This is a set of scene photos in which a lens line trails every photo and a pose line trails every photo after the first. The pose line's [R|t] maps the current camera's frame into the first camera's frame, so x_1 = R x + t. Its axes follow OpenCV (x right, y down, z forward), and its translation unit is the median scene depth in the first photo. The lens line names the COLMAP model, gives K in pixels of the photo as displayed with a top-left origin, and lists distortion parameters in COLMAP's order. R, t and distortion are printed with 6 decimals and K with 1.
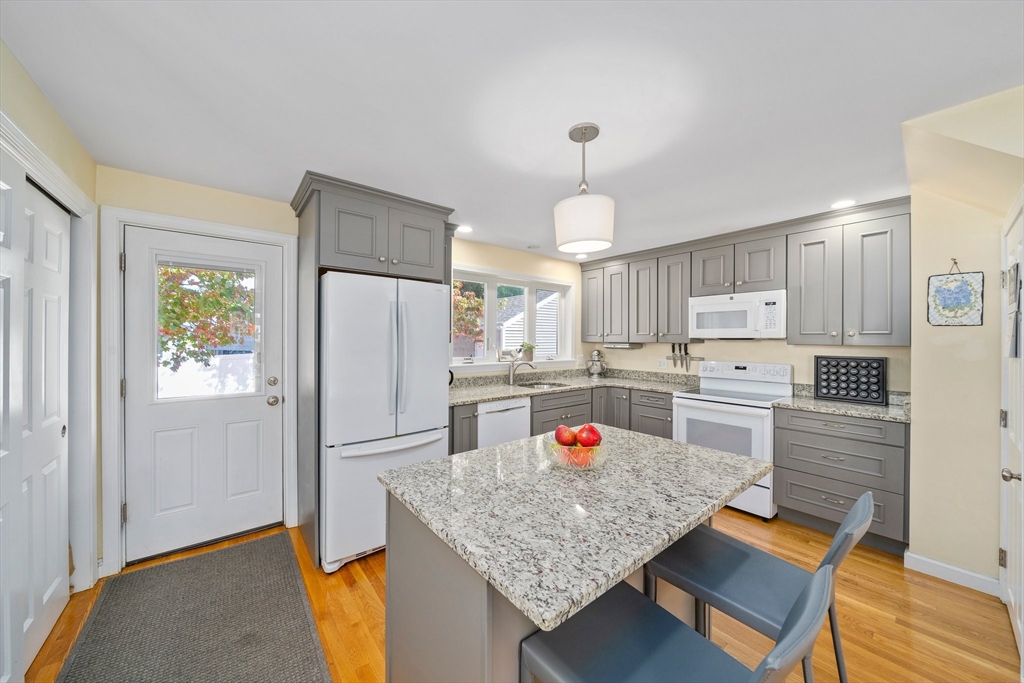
lens RADIAL K [[356.9, 0, 505.5], [0, 356.9, 342.2], [0, 0, 1]] dist [-0.006574, -0.000066]
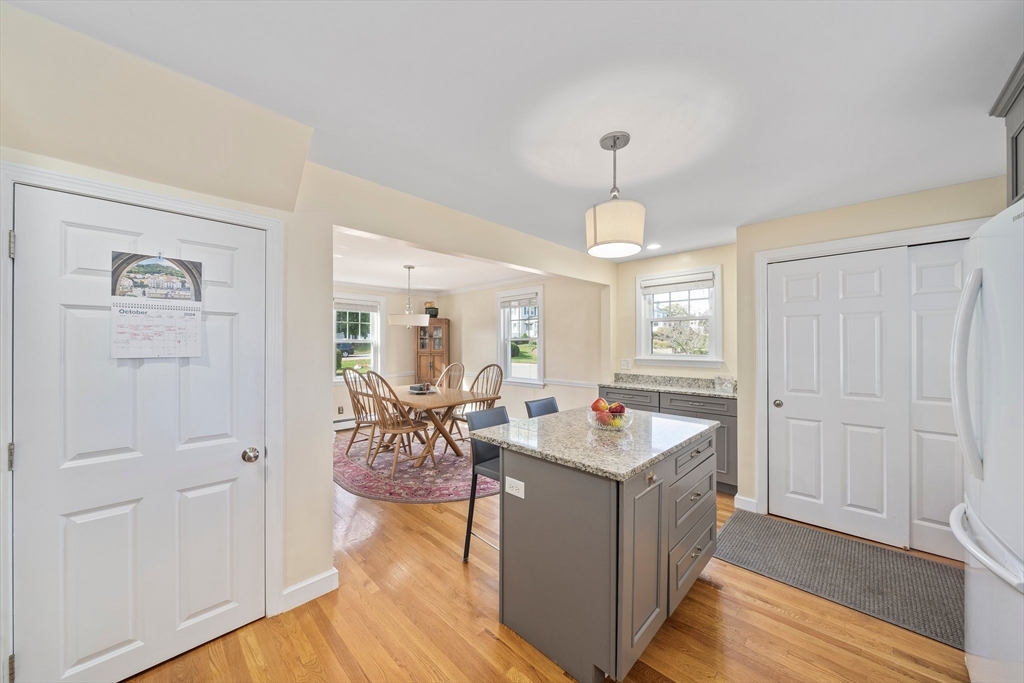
lens RADIAL K [[356.9, 0, 505.5], [0, 356.9, 342.2], [0, 0, 1]] dist [-0.006574, -0.000066]
pose [[-0.992956, -0.004954, -0.118376, 0.400264], [-0.005014, 0.999987, 0.000213, -0.000965], [0.118374, 0.000805, -0.992969, 1.215924]]
